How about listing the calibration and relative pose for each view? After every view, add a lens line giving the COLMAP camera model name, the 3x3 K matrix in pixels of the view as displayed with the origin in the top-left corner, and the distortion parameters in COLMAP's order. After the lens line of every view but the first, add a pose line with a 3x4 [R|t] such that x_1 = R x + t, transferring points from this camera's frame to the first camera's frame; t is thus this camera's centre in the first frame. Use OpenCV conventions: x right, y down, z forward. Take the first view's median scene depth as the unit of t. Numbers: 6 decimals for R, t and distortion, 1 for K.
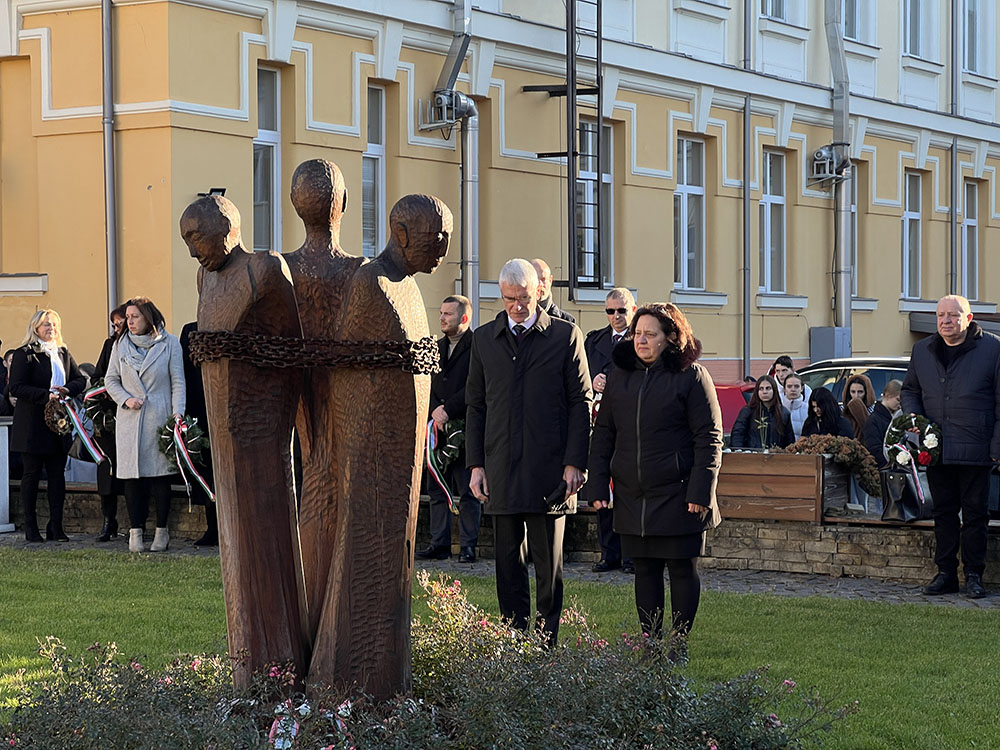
lens RADIAL K [[2267.0, 0, 482.9], [0, 2267.0, 394.2], [0, 0, 1]] dist [0.256079, 0.000000]
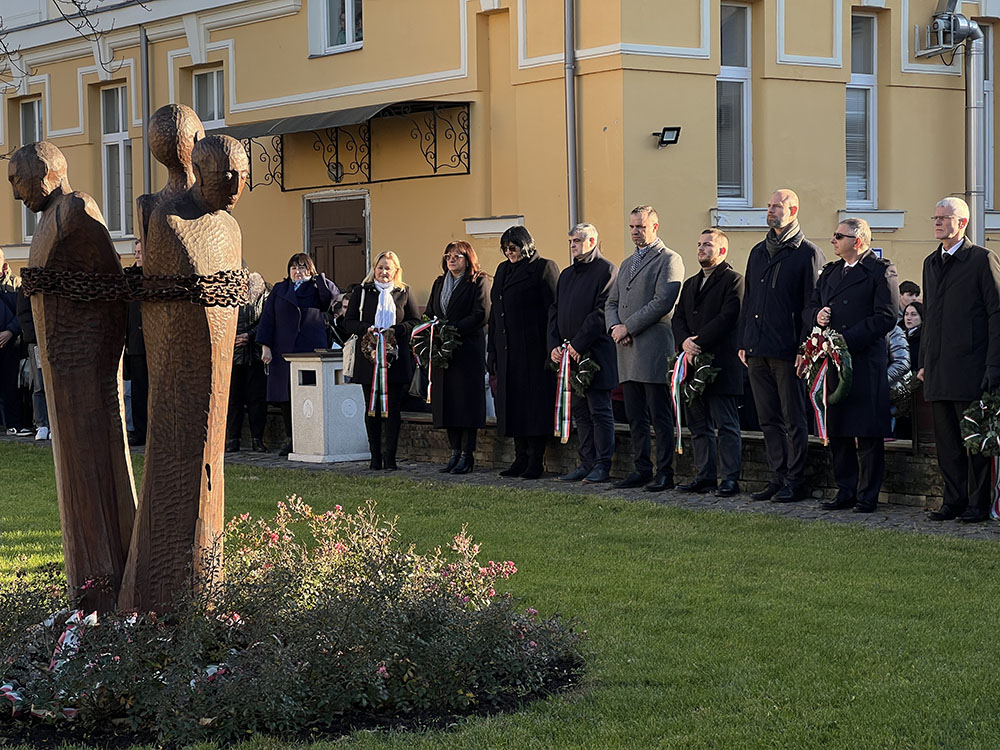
lens RADIAL K [[2267.0, 0, 486.1], [0, 2267.0, 344.7], [0, 0, 1]] dist [0.256079, 0.000000]
pose [[0.942392, -0.002817, -0.334498, 0.237901], [0.004653, 0.999978, 0.004688, 0.002461], [0.334477, -0.005974, 0.942385, 0.025396]]
